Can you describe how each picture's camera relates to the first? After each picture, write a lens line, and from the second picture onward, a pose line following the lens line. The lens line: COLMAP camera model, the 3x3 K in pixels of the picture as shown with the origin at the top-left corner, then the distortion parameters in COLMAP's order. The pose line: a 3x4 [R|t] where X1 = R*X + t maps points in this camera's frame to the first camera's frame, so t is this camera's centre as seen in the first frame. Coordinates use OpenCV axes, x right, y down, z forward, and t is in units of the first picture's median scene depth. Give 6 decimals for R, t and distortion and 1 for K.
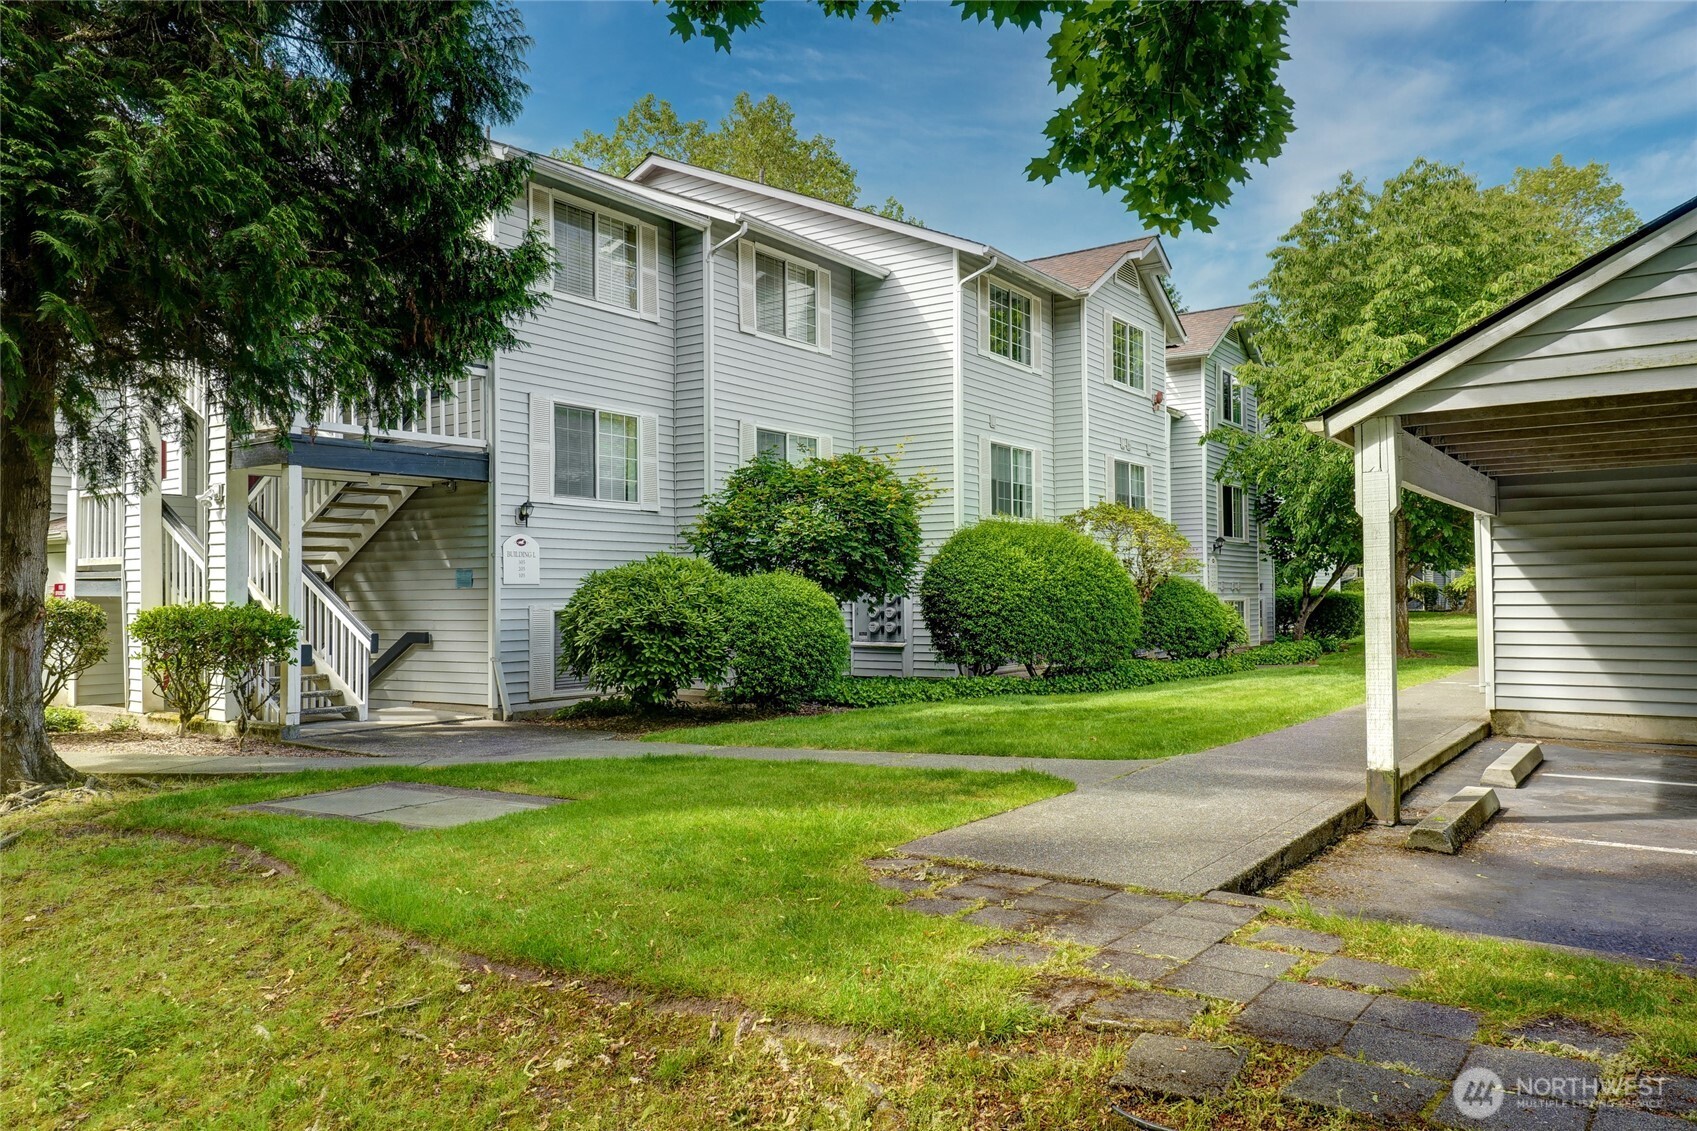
lens RADIAL K [[1258.7, 0, 848.2], [0, 1258.7, 568.4], [0, 0, 1]] dist [0.001444, -0.002653]
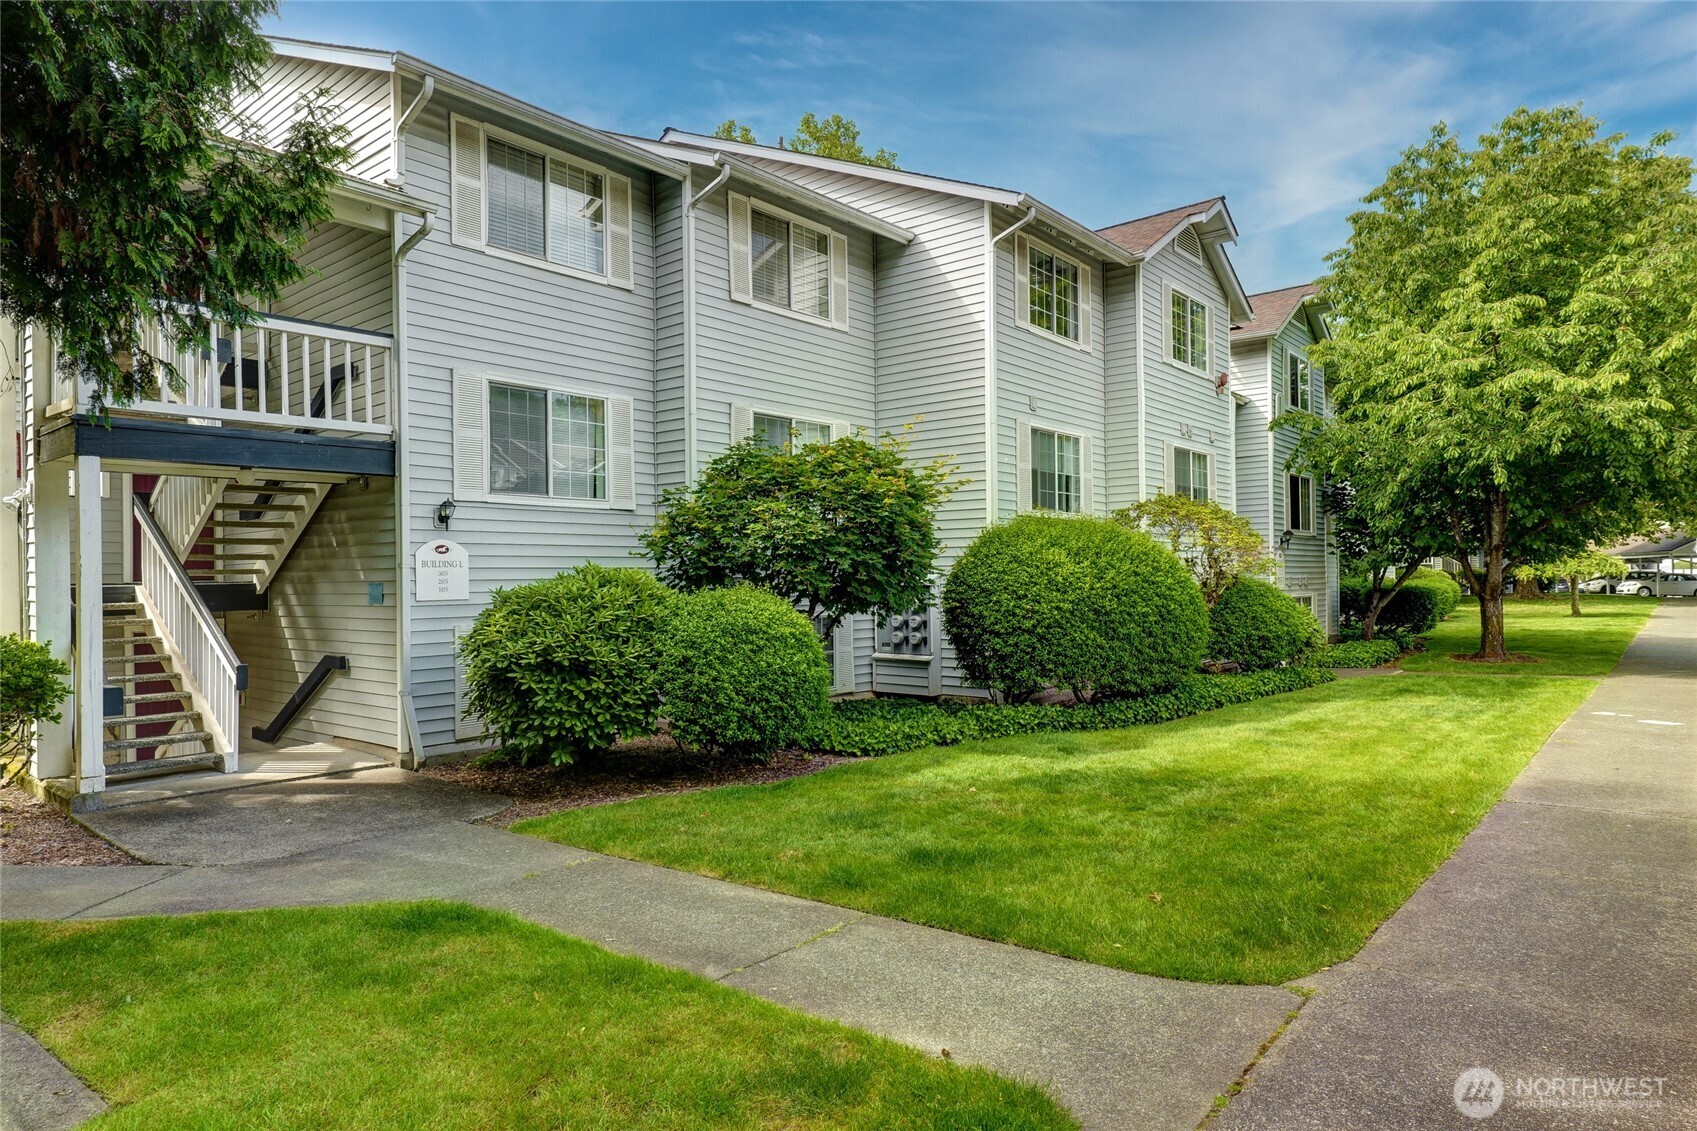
lens RADIAL K [[1005.5, 0, 848.9], [0, 1005.5, 569.0], [0, 0, 1]] dist [-0.001135, 0.001933]
pose [[0.995264, -0.004285, -0.097119, 0.060594], [0.005901, 0.999849, 0.016361, -0.014834], [0.097034, -0.016856, 0.995138, 0.319694]]
